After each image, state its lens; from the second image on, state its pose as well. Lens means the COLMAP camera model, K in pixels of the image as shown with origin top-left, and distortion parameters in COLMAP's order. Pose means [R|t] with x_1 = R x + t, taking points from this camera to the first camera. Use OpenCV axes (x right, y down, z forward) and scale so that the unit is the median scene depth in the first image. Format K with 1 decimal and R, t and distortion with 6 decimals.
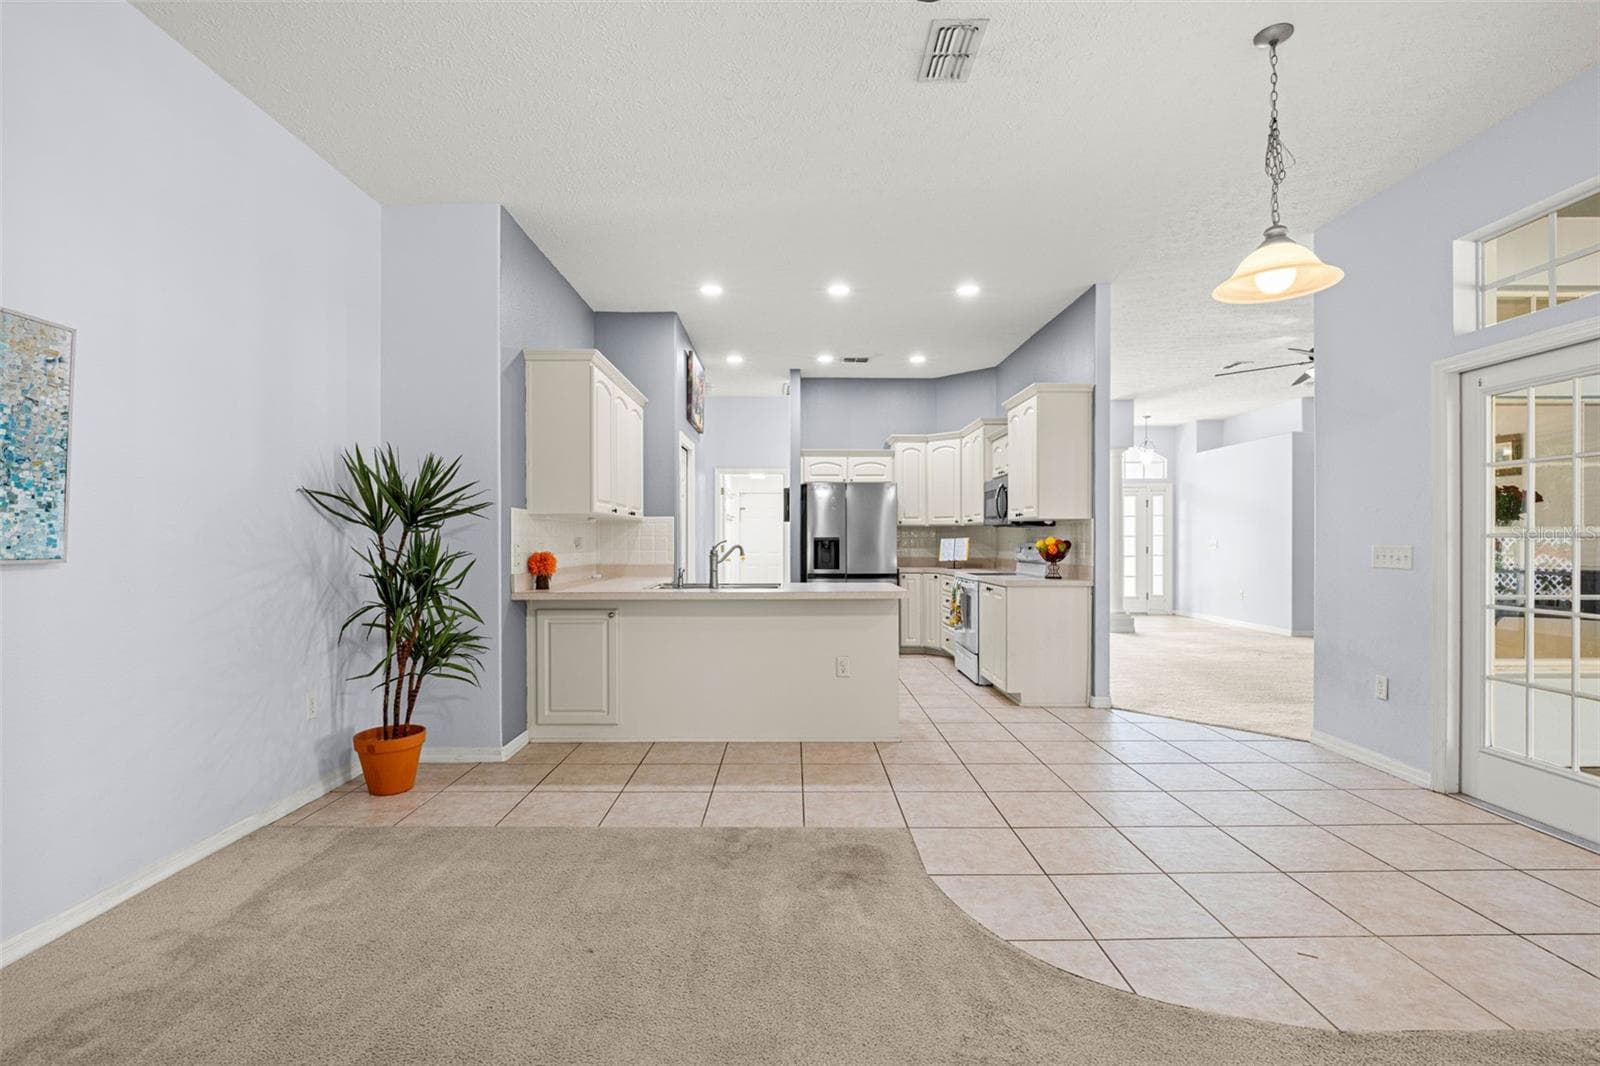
lens RADIAL K [[740.7, 0, 791.7], [0, 740.7, 542.3], [0, 0, 1]] dist [-0.013504, 0.002567]
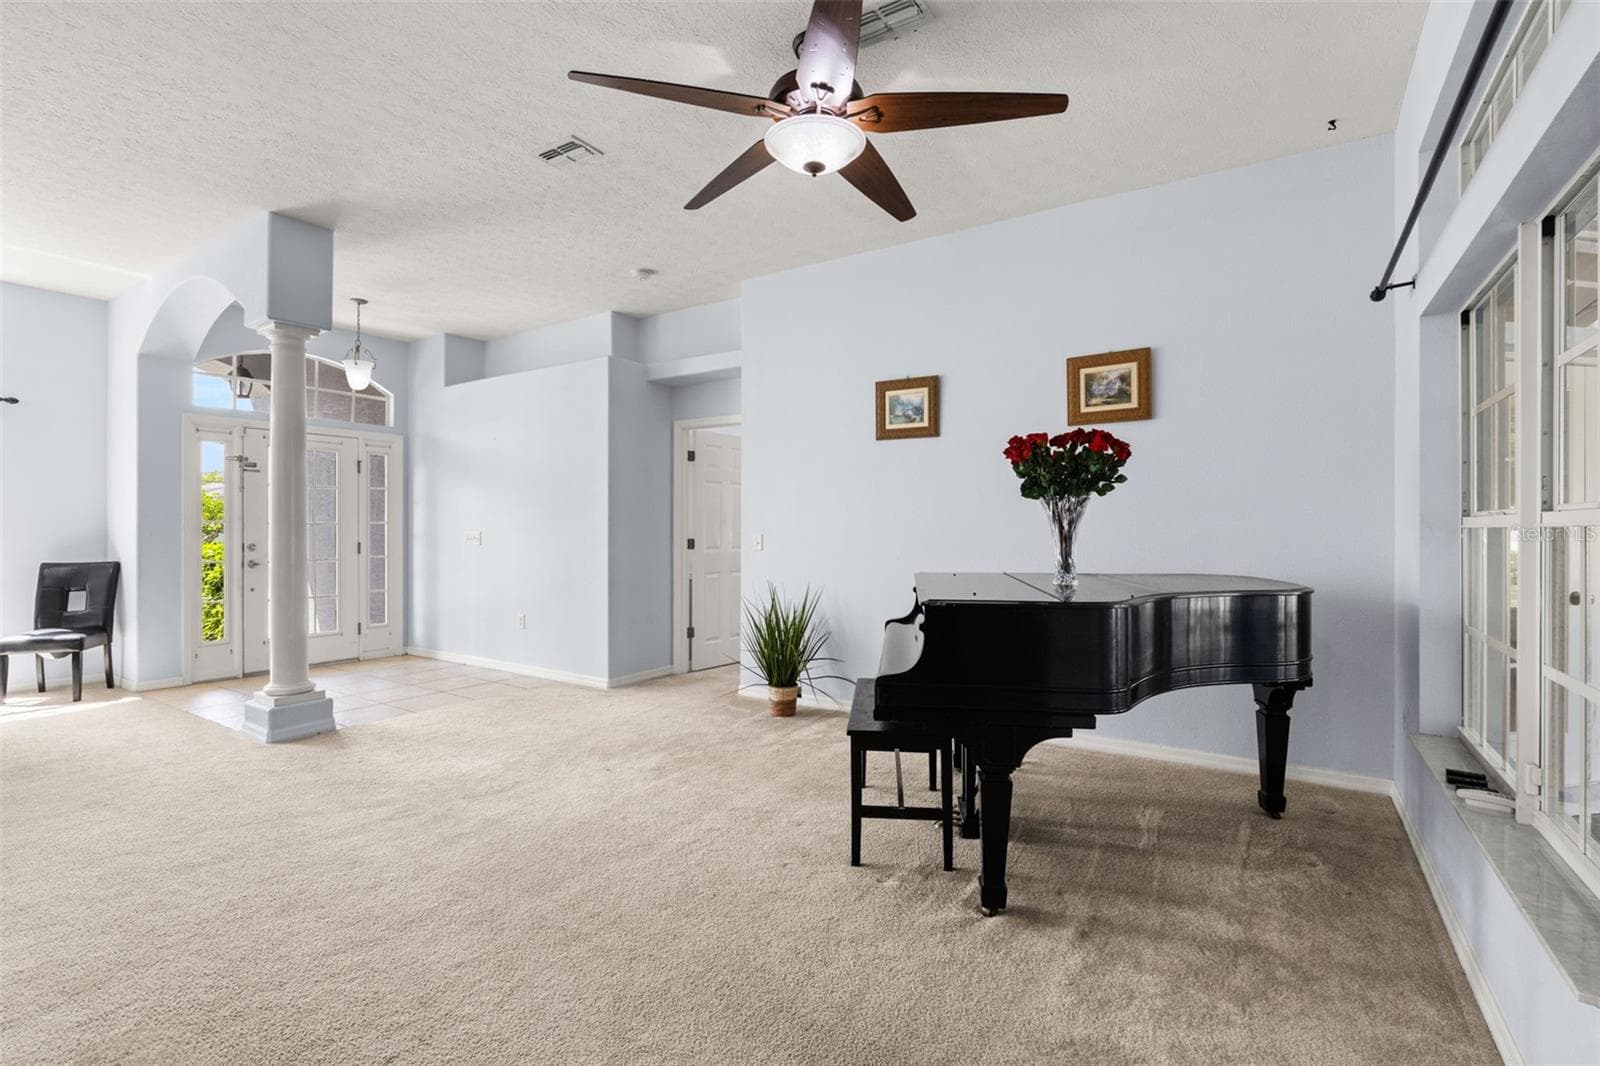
lens RADIAL K [[740.7, 0, 792.6], [0, 740.7, 536.6], [0, 0, 1]] dist [-0.013504, 0.002567]
pose [[0.550167, -0.011540, 0.834975, 0.564391], [0.004153, 0.999930, 0.011084, -0.011114], [-0.835044, -0.002631, 0.550176, 1.210742]]
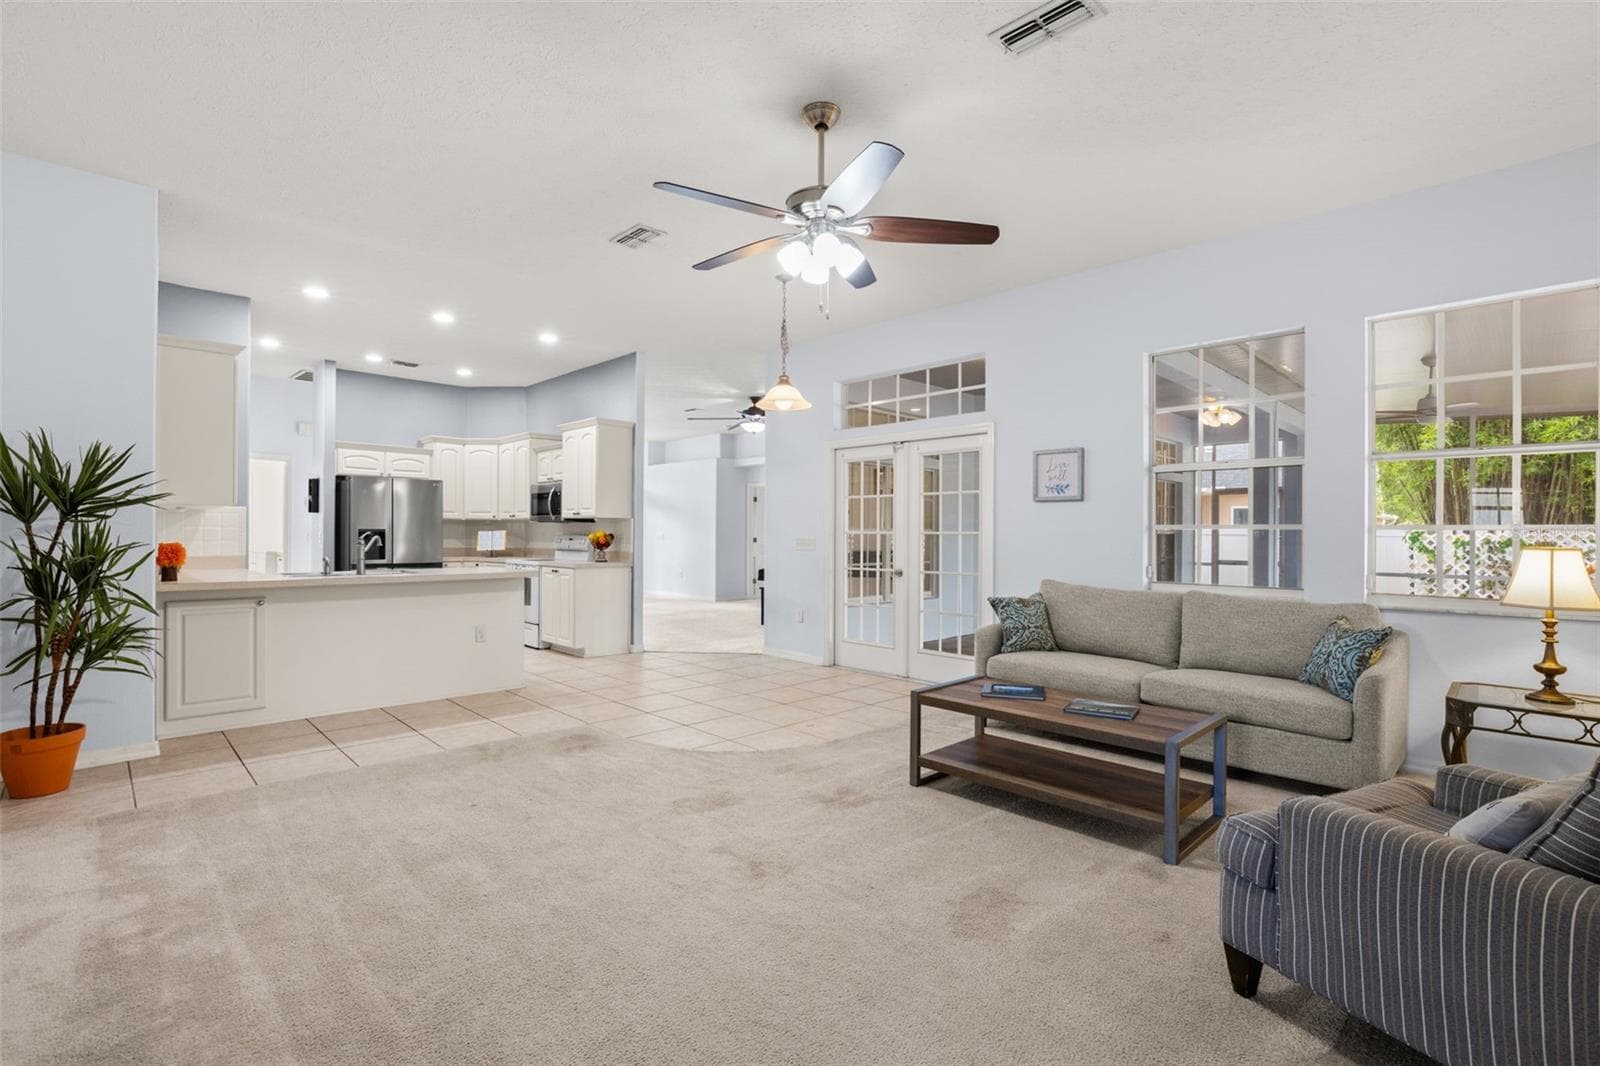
lens RADIAL K [[740.7, 0, 791.4], [0, 740.7, 532.4], [0, 0, 1]] dist [-0.013504, 0.002567]
pose [[0.719659, 0.006506, 0.694298, -0.468725], [-0.005013, 0.999979, -0.004174, -0.000892], [-0.694310, -0.000477, 0.719676, -0.293888]]
